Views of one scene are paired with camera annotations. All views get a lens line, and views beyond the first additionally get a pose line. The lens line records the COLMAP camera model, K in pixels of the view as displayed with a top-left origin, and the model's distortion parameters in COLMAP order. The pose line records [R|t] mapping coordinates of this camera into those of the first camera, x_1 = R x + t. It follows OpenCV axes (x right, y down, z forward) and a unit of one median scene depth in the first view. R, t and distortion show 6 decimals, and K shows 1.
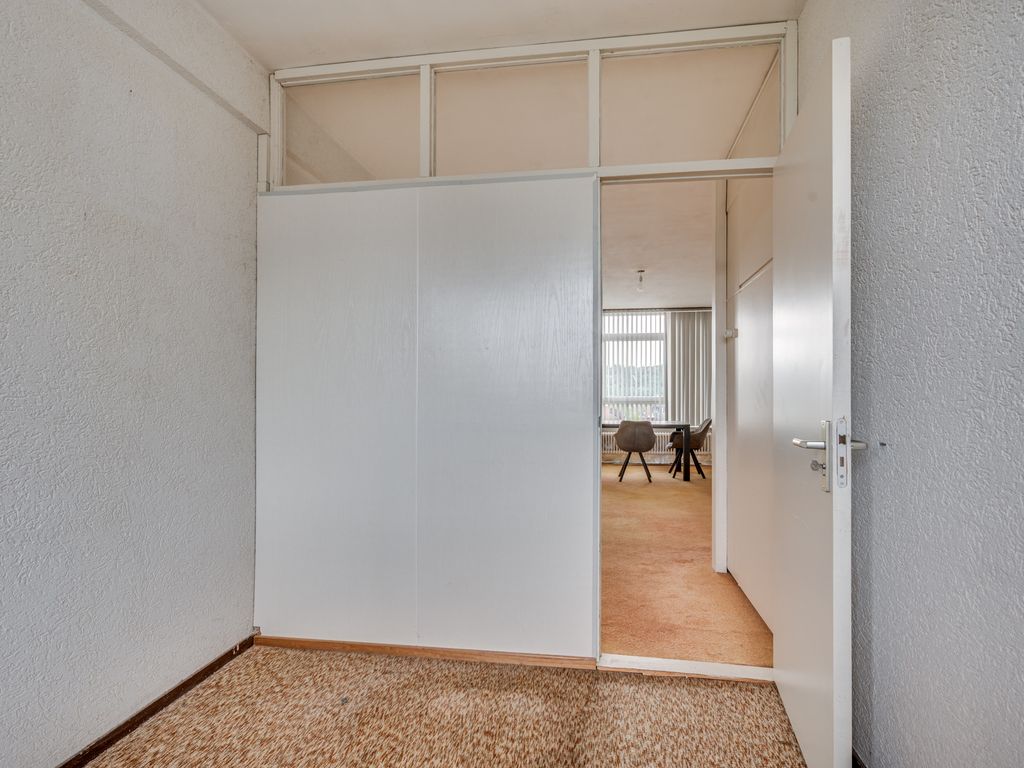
lens RADIAL K [[650.5, 0, 514.2], [0, 650.5, 387.7], [0, 0, 1]] dist [0.006554, 0.000270]
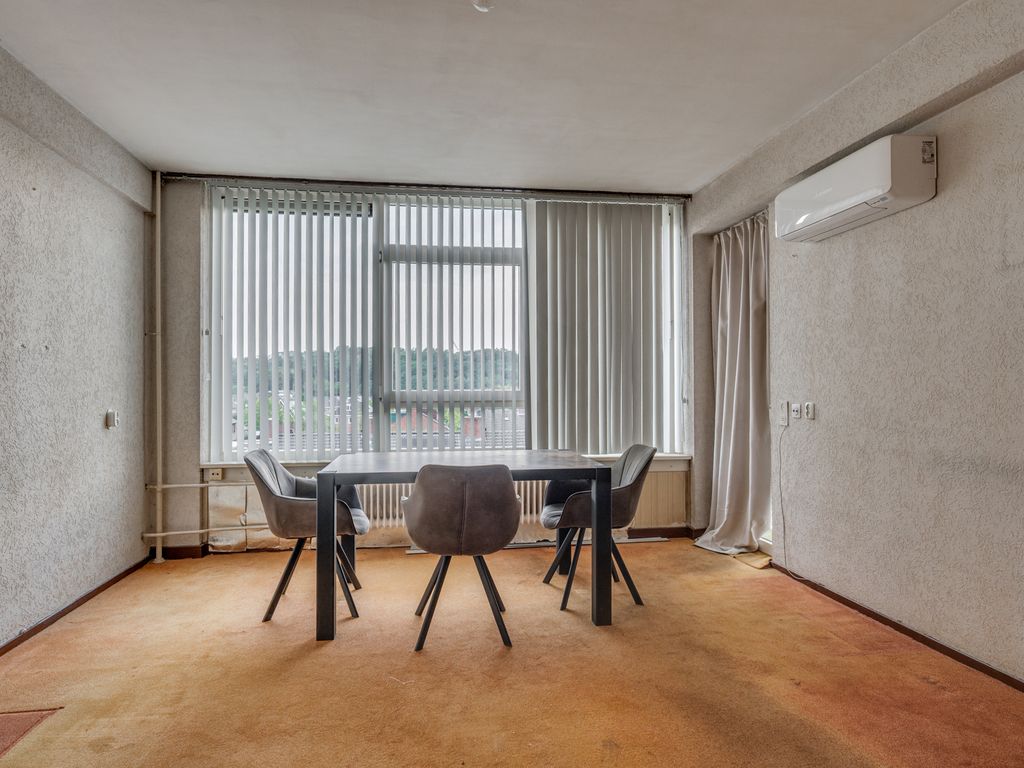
lens RADIAL K [[650.5, 0, 515.1], [0, 650.5, 386.7], [0, 0, 1]] dist [0.006554, 0.000270]
pose [[0.960572, -0.003839, 0.278004, 0.100657], [0.002010, 0.999974, 0.006866, 0.008093], [-0.278024, -0.006037, 0.960555, 0.569057]]
